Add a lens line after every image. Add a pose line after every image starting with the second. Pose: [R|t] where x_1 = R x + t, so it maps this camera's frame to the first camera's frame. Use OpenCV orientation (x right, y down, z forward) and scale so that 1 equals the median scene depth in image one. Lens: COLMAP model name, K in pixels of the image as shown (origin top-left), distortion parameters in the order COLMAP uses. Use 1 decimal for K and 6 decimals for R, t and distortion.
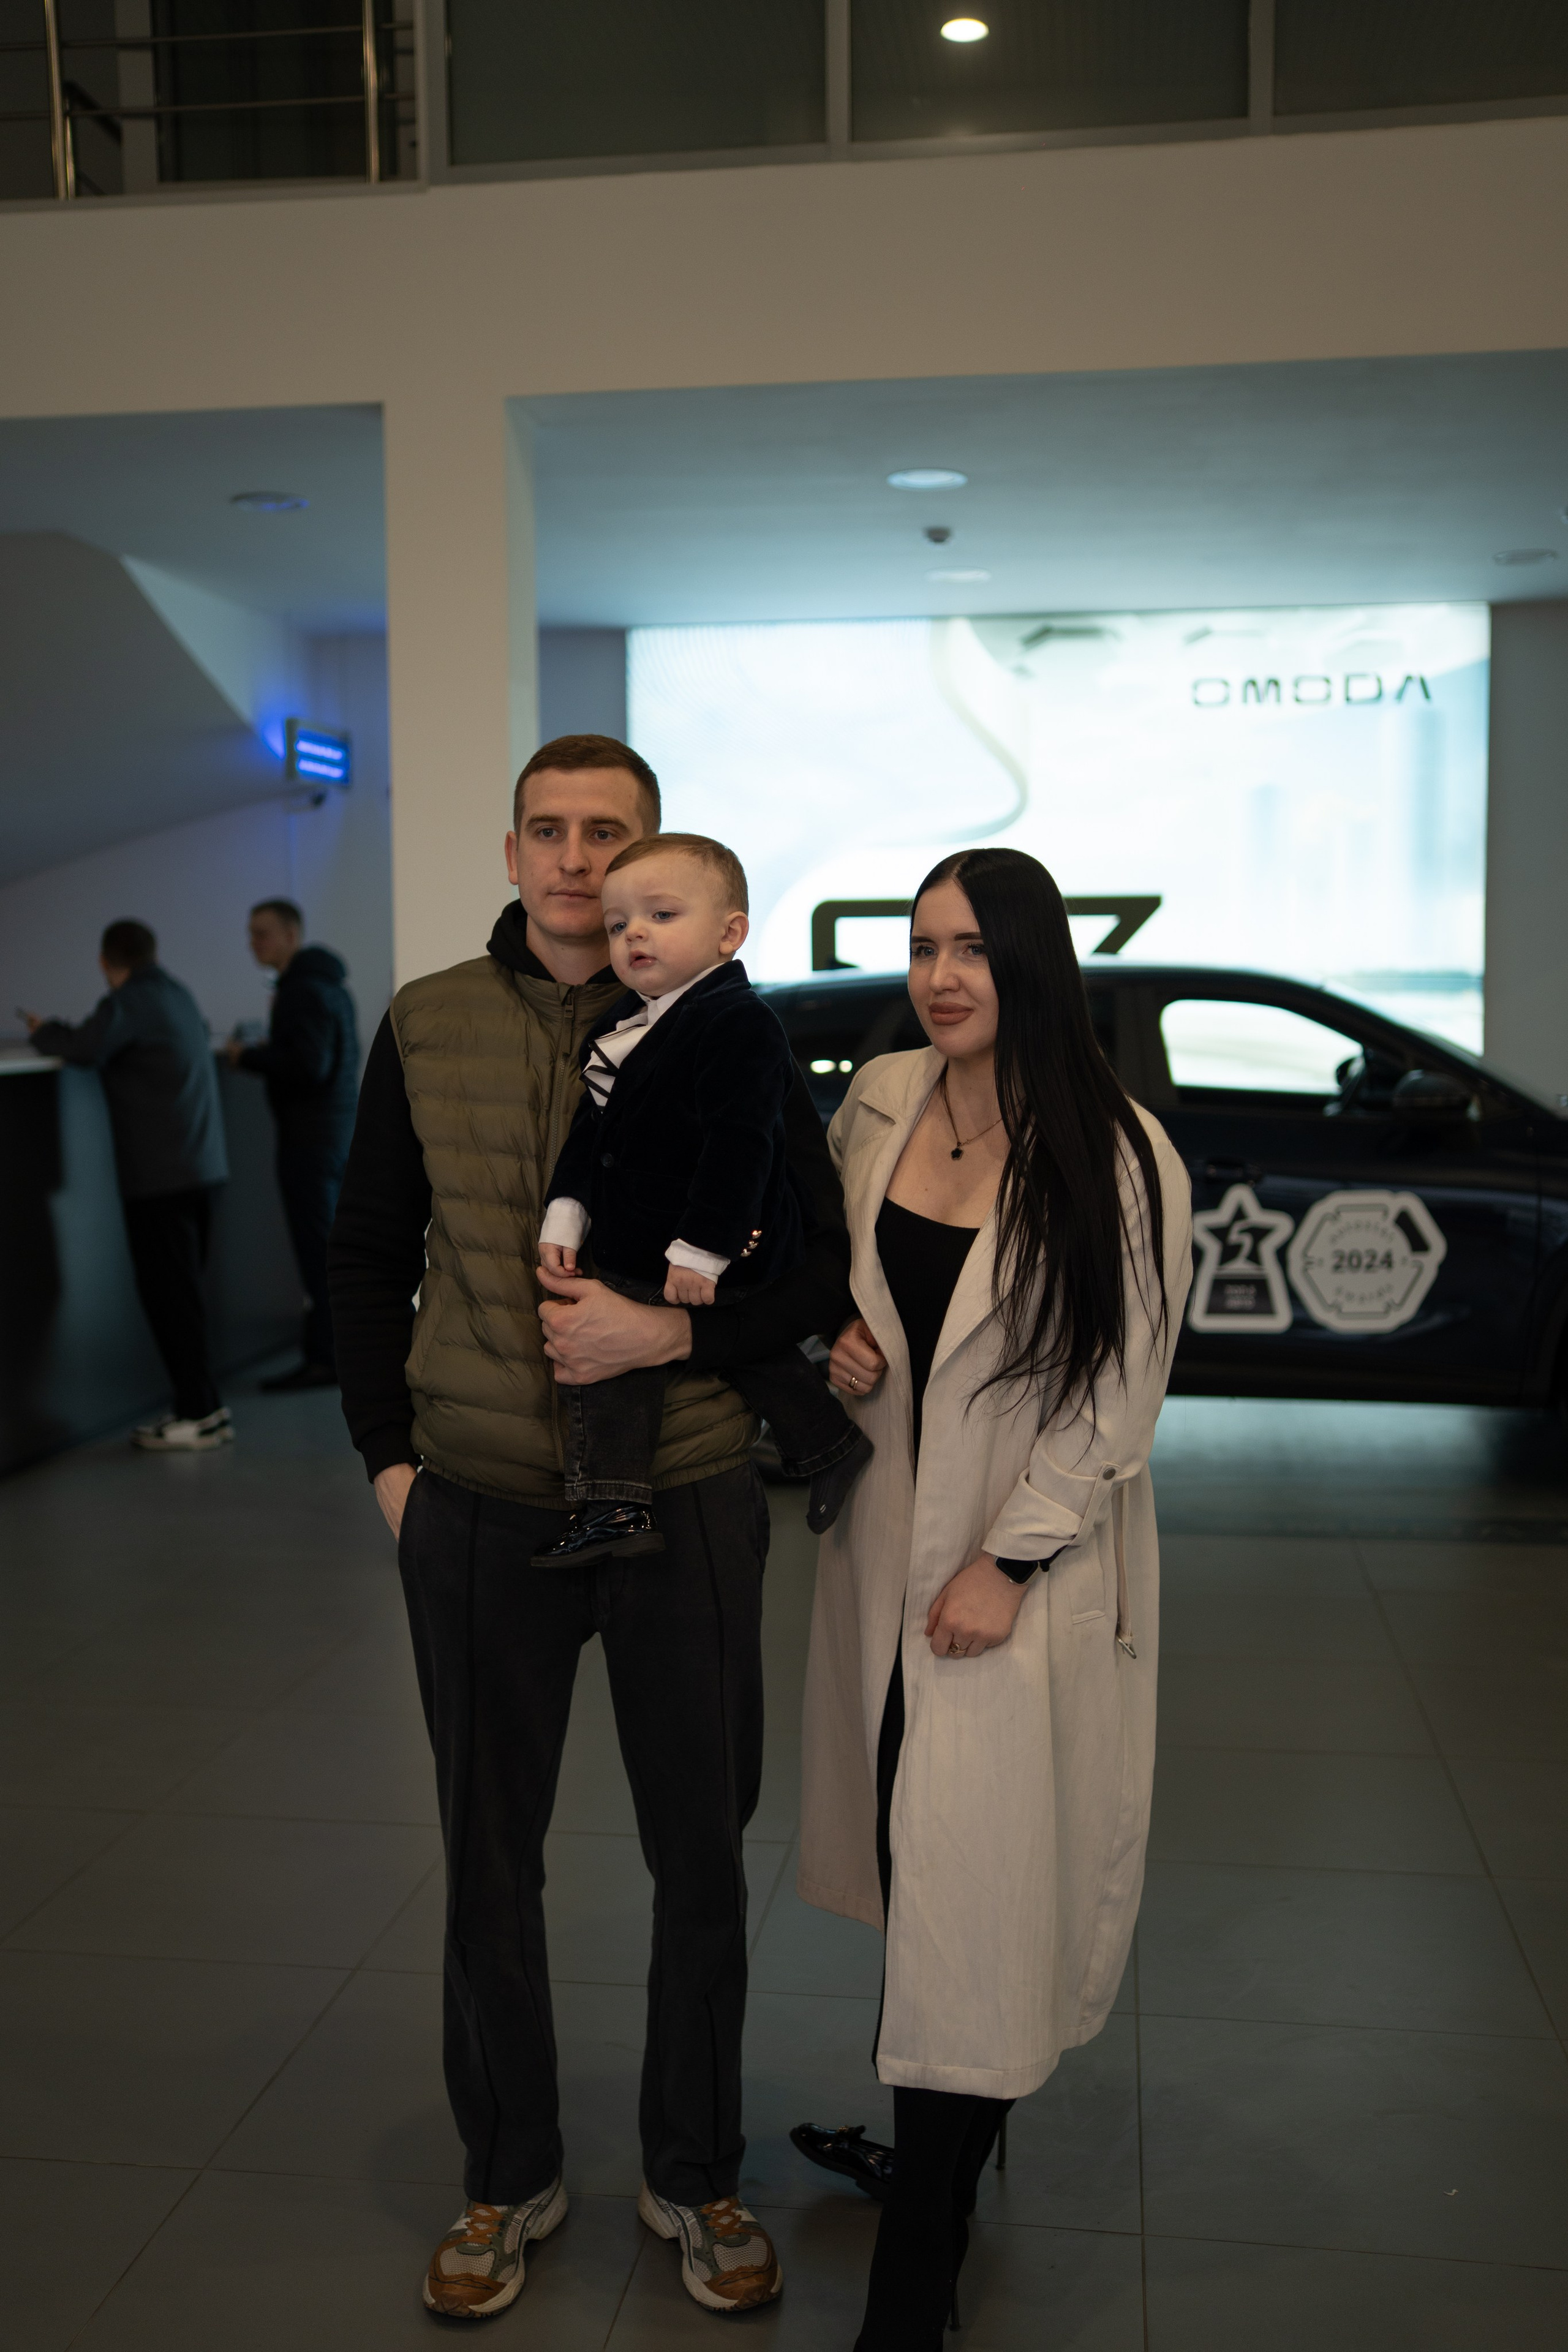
lens RADIAL K [[2292.7, 0, 784.0], [0, 2292.7, 1176.0], [0, 0, 1]] dist [-0.050982, 0.161807]
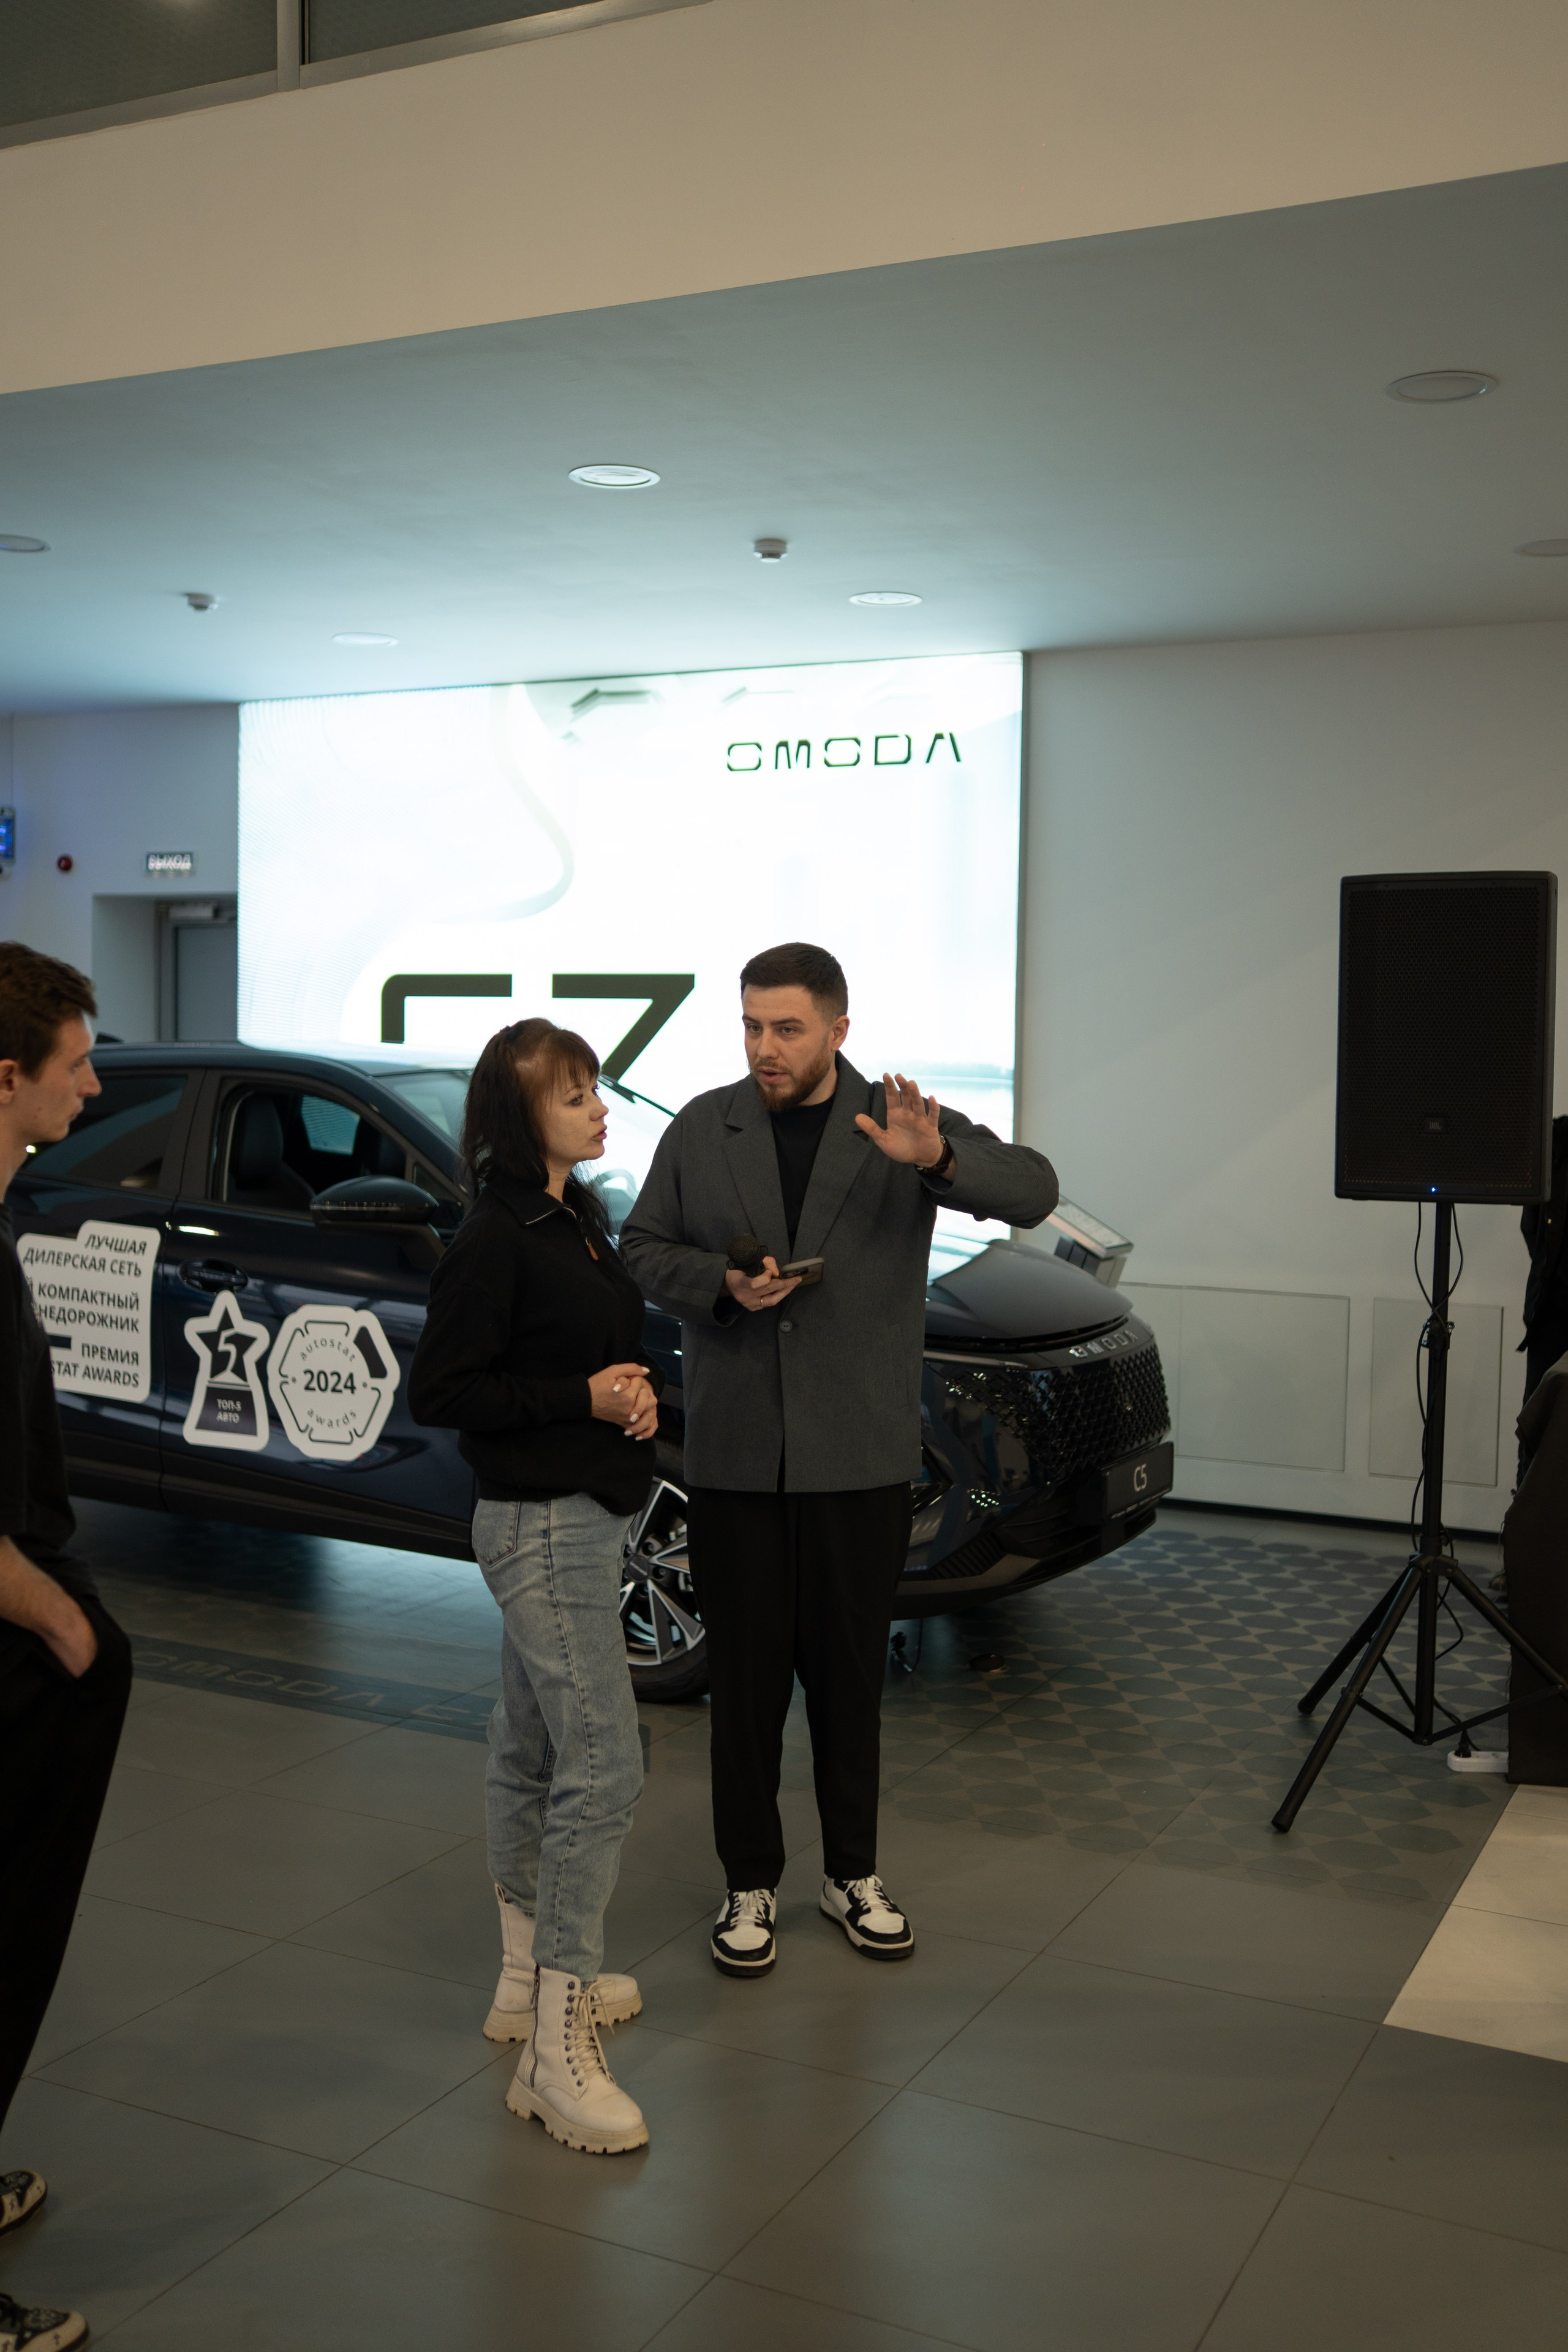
lens RADIAL K [[2292.7, 0, 784.0], [0, 2292.7, 1176.0], [0, 0, 1]] dist [-0.050982, 0.161807]
pose [[0.950691, 0.042720, -0.307183, 0.690232], [-0.052827, 0.998299, -0.024661, -0.030587], [0.305607, 0.039672, 0.951331, 0.193622]]
